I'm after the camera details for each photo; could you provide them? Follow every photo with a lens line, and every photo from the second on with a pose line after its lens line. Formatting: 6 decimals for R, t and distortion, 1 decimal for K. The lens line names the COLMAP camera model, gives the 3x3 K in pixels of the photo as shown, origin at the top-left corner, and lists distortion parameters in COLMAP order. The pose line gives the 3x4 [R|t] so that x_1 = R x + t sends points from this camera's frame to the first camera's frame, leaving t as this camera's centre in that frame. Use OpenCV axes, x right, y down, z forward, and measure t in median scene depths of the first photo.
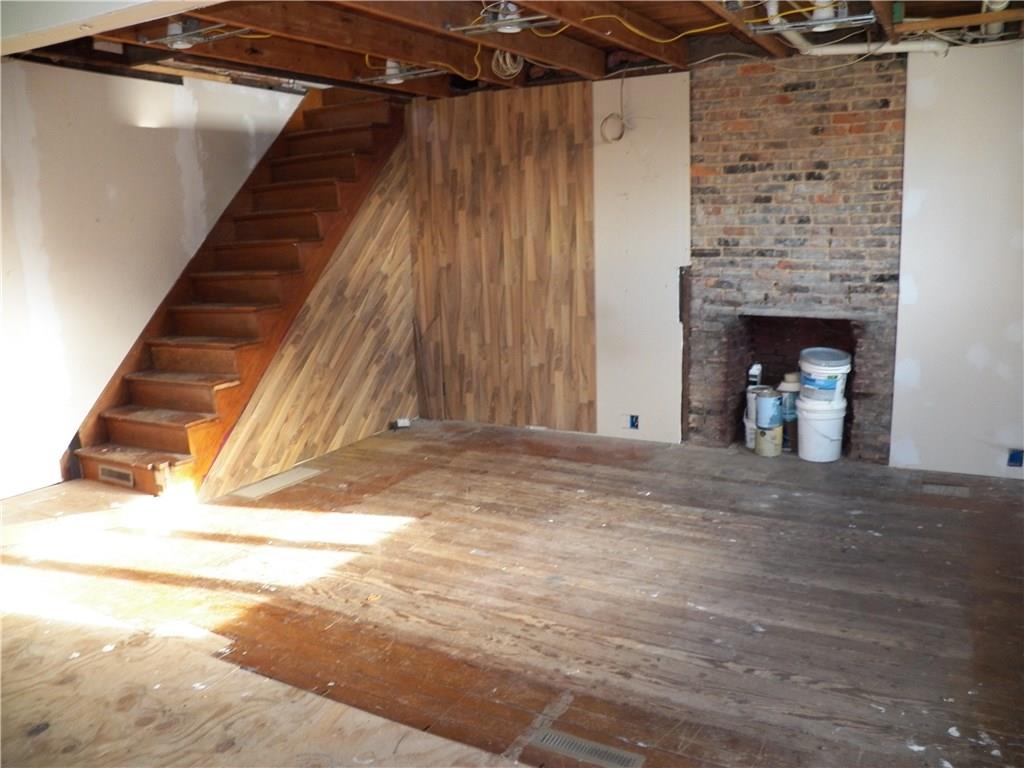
lens RADIAL K [[807.5, 0, 512.0], [0, 807.5, 384.0], [0, 0, 1]] dist [-0.144564, 0.086160]
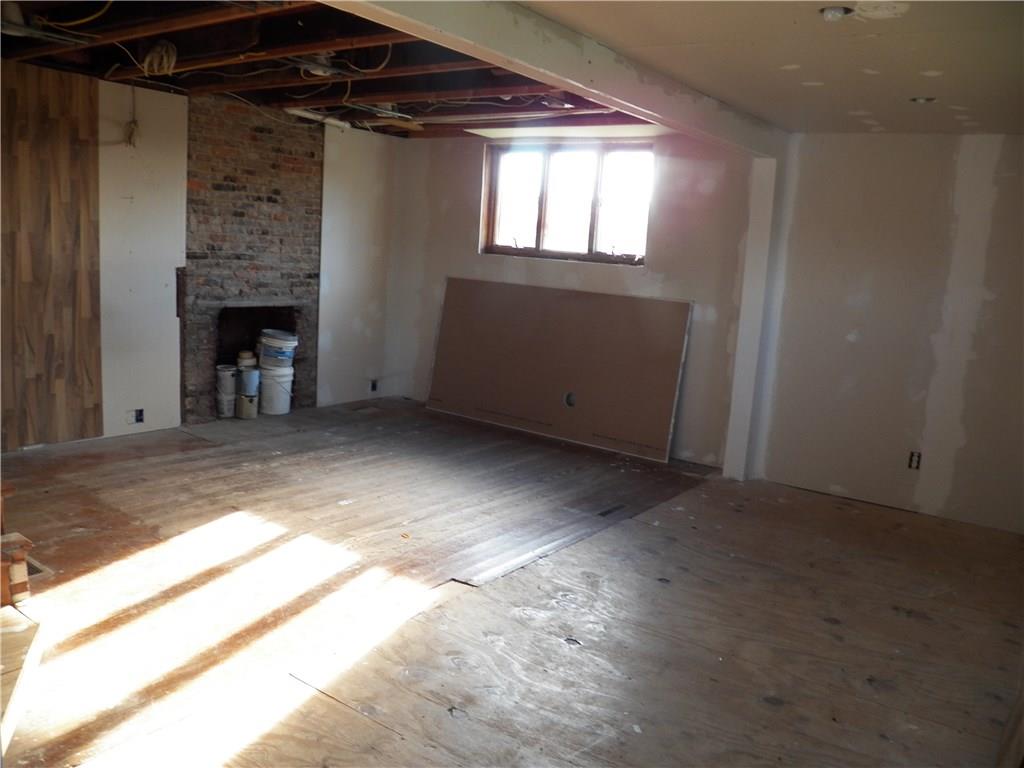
lens RADIAL K [[807.5, 0, 512.0], [0, 807.5, 384.0], [0, 0, 1]] dist [-0.144564, 0.086160]
pose [[0.138767, -0.124999, 0.982405, -0.884831], [0.125371, 0.986238, 0.107778, -0.048819], [-0.982357, 0.108209, 0.152529, 0.415554]]
